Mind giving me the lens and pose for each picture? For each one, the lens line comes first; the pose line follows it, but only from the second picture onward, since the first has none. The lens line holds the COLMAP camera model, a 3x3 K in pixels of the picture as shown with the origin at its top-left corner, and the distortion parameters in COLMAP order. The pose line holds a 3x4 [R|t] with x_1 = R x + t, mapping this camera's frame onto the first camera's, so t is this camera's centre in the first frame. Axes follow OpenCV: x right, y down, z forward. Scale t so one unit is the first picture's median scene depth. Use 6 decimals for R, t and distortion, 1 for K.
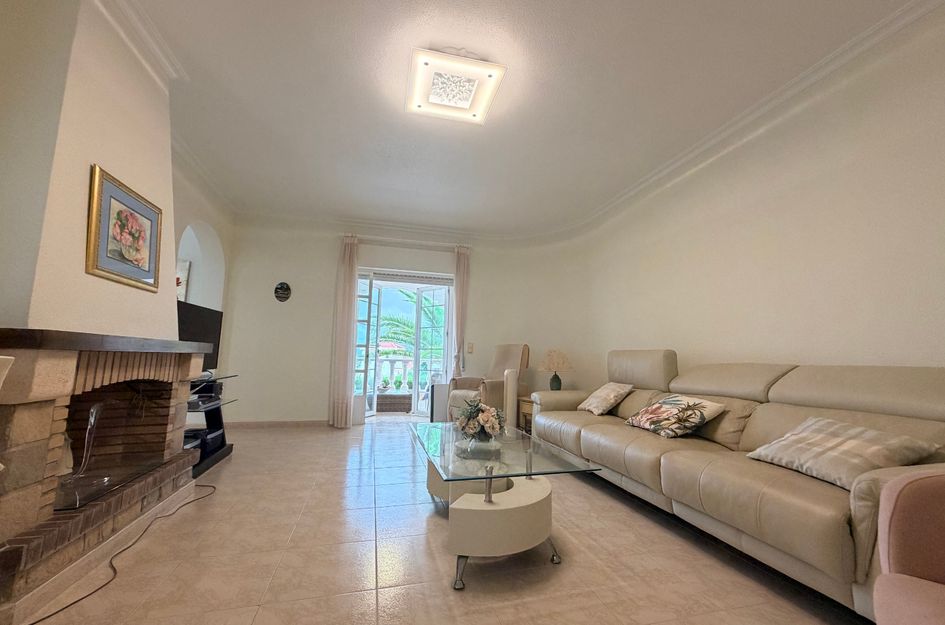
lens RADIAL K [[376.0, 0, 472.3], [0, 376.0, 313.2], [0, 0, 1]] dist [0.000043, 0.000377]
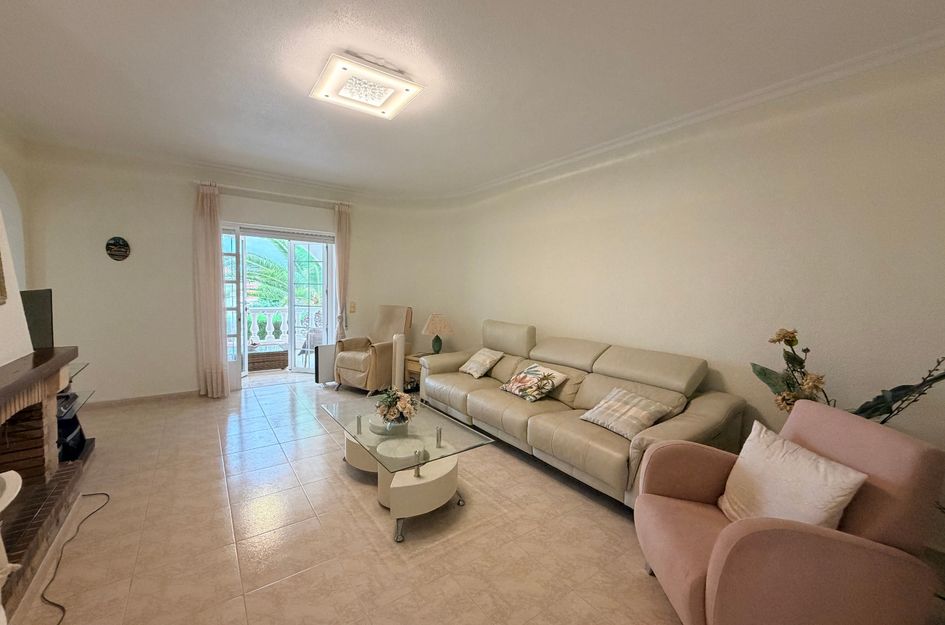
lens RADIAL K [[376.0, 0, 471.3], [0, 376.0, 312.4], [0, 0, 1]] dist [0.000043, 0.000377]
pose [[0.931150, -0.022573, 0.363937, -0.177873], [-0.049756, 0.980881, 0.188140, -0.233977], [-0.361226, -0.193294, 0.912224, -0.123868]]
